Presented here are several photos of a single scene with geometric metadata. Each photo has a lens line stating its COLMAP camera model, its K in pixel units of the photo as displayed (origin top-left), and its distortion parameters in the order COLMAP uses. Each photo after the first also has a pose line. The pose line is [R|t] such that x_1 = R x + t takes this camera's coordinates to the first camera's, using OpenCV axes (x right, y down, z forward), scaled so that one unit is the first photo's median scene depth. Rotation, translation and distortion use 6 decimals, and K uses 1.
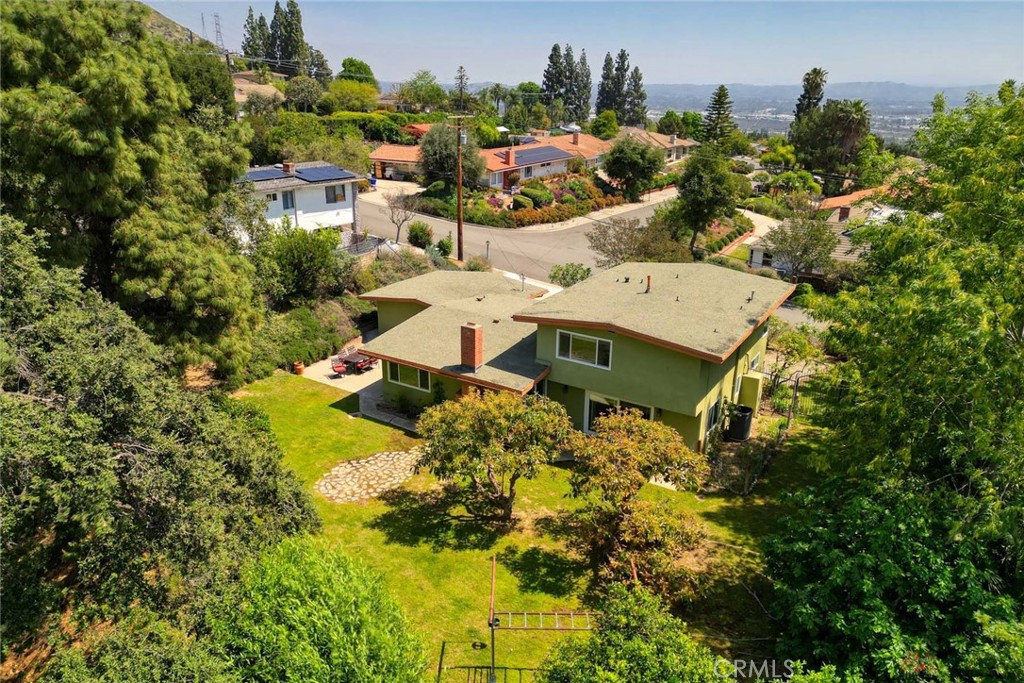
lens RADIAL K [[744.7, 0, 508.7], [0, 744.7, 344.1], [0, 0, 1]] dist [0.065542, -0.060350]
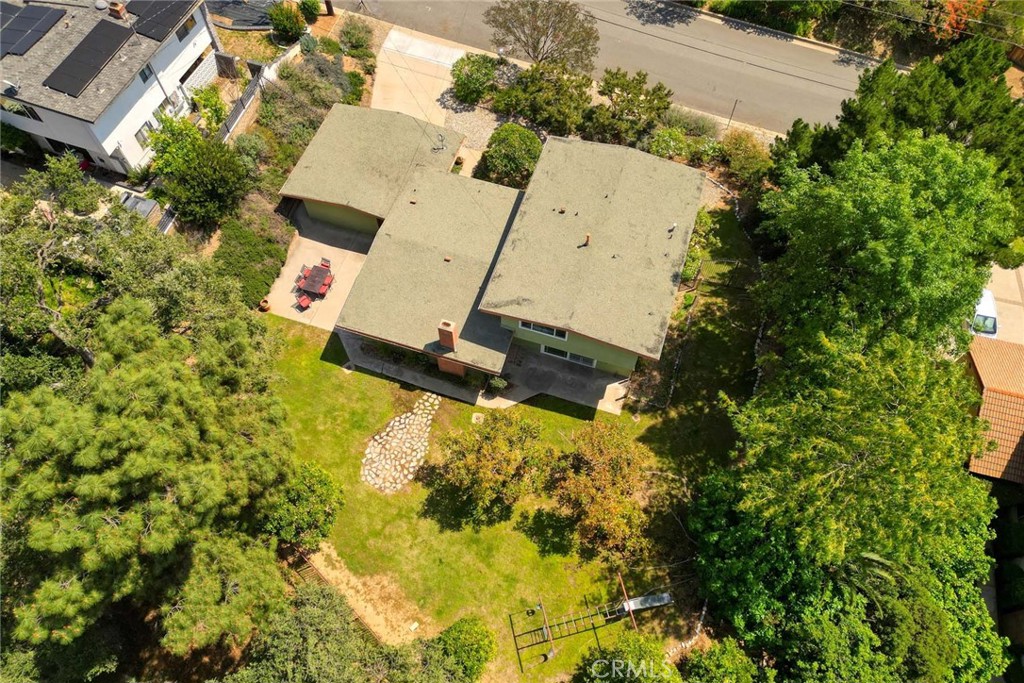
lens RADIAL K [[744.7, 0, 513.8], [0, 744.7, 344.6], [0, 0, 1]] dist [0.065542, -0.060350]
pose [[0.966804, -0.225118, 0.120877, -0.118614], [0.074862, 0.701866, 0.708364, -1.011346], [-0.244305, -0.675800, 0.695420, 0.187778]]
